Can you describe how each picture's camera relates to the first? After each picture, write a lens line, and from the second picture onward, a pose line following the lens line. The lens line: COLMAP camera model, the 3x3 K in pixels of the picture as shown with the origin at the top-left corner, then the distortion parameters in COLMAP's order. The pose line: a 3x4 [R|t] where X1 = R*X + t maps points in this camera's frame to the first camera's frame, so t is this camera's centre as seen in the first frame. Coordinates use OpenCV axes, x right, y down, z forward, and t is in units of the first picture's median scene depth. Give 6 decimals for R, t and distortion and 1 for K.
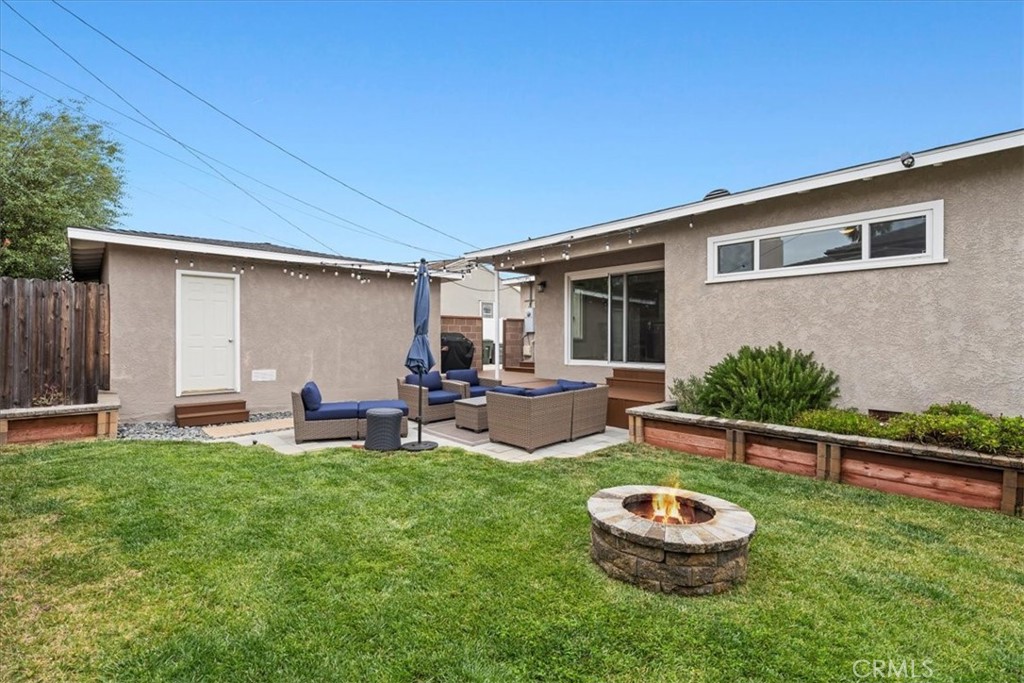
lens RADIAL K [[455.5, 0, 512.0], [0, 455.5, 341.5], [0, 0, 1]] dist [0.000480, 0.000049]
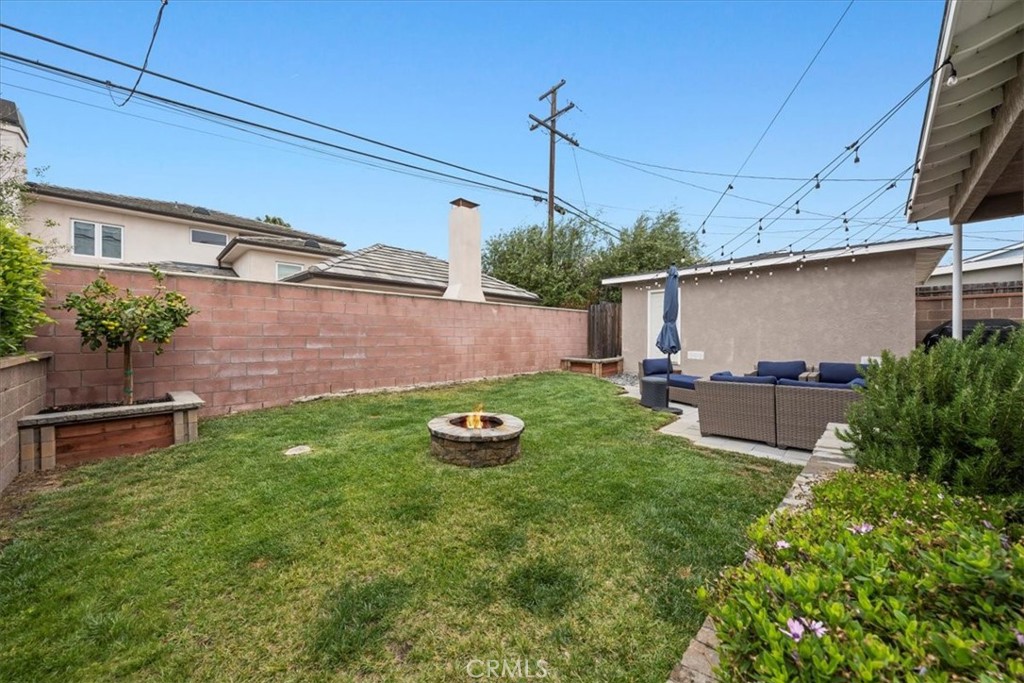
lens RADIAL K [[368.0, 0, 515.6], [0, 368.0, 338.0], [0, 0, 1]] dist [-0.000234, 0.000021]
pose [[0.044406, 0.004170, -0.999005, 0.543272], [-0.011224, 0.999930, 0.003675, 0.020738], [0.998951, 0.011050, 0.044449, 0.363498]]
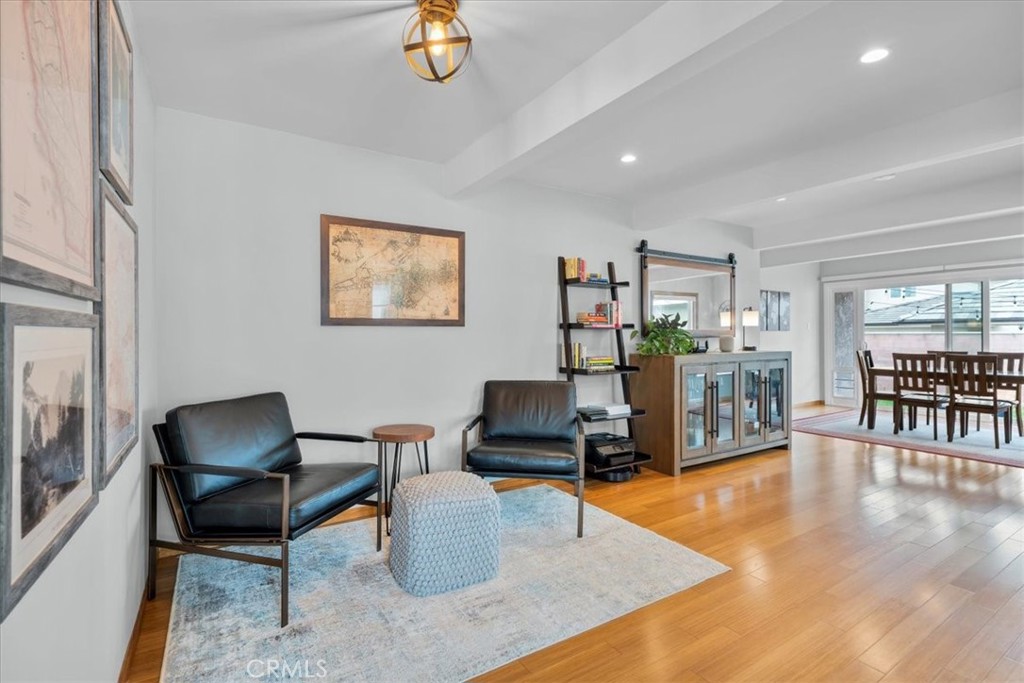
lens RADIAL K [[471.4, 0, 526.2], [0, 471.4, 335.3], [0, 0, 1]] dist [0.000060, 0.000262]
pose [[-0.985897, 0.000860, 0.167351, 0.756272], [0.003037, 0.999914, 0.012752, -0.084088], [-0.167325, 0.013081, -0.985815, 1.810981]]
